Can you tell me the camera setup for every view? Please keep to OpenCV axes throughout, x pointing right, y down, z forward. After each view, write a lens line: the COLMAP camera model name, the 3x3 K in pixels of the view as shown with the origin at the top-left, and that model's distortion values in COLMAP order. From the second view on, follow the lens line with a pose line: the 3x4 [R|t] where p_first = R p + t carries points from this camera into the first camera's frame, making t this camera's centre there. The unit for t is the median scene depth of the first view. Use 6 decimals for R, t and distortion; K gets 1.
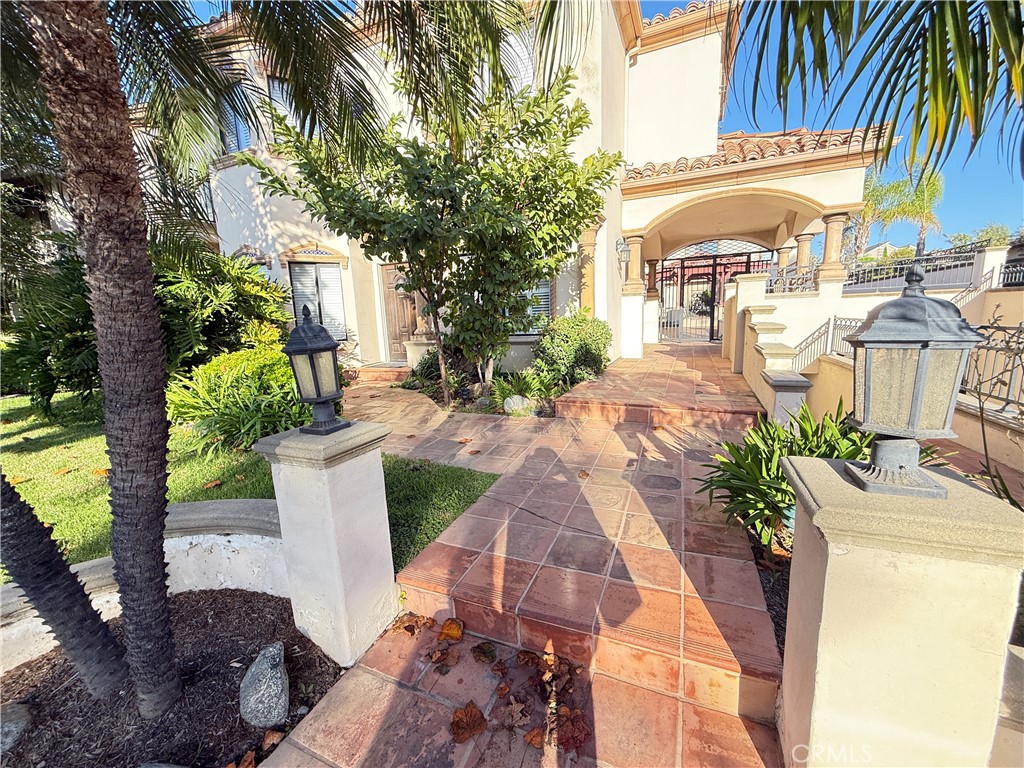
lens RADIAL K [[407.3, 0, 508.3], [0, 407.3, 385.3], [0, 0, 1]] dist [-0.002944, 0.001031]
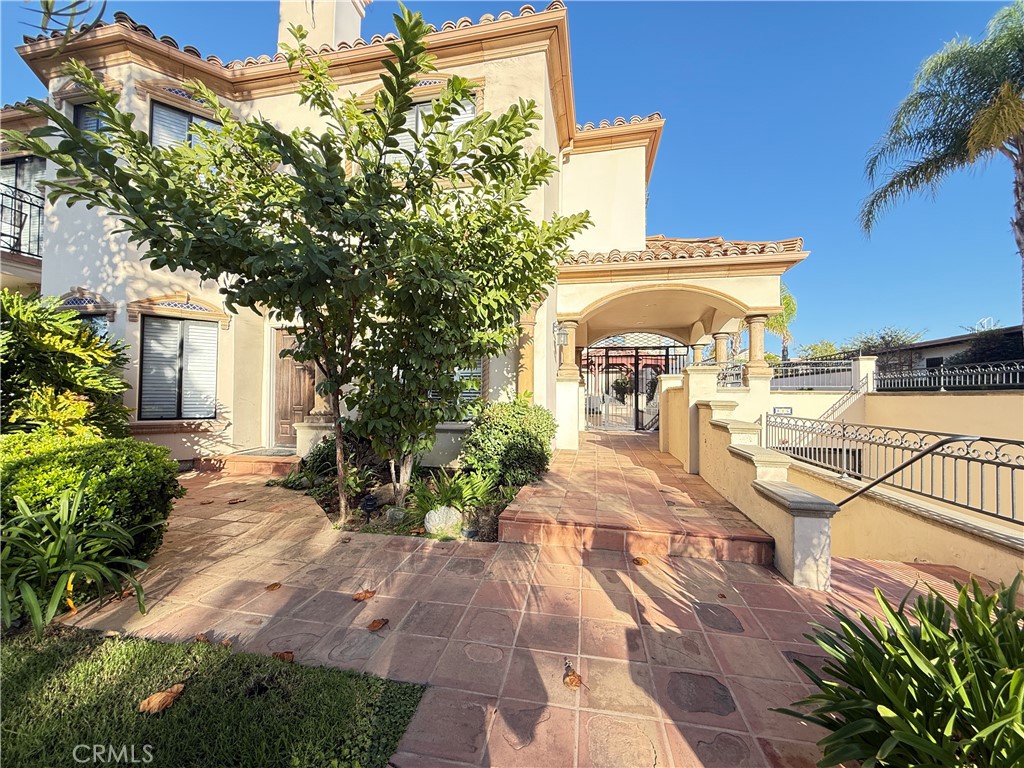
lens RADIAL K [[407.3, 0, 508.4], [0, 407.3, 384.8], [0, 0, 1]] dist [-0.002944, 0.001031]
pose [[0.977643, 0.052055, 0.203727, -0.029259], [-0.011640, 0.980784, -0.194749, -0.056180], [-0.209949, 0.188023, 0.959463, 0.257140]]
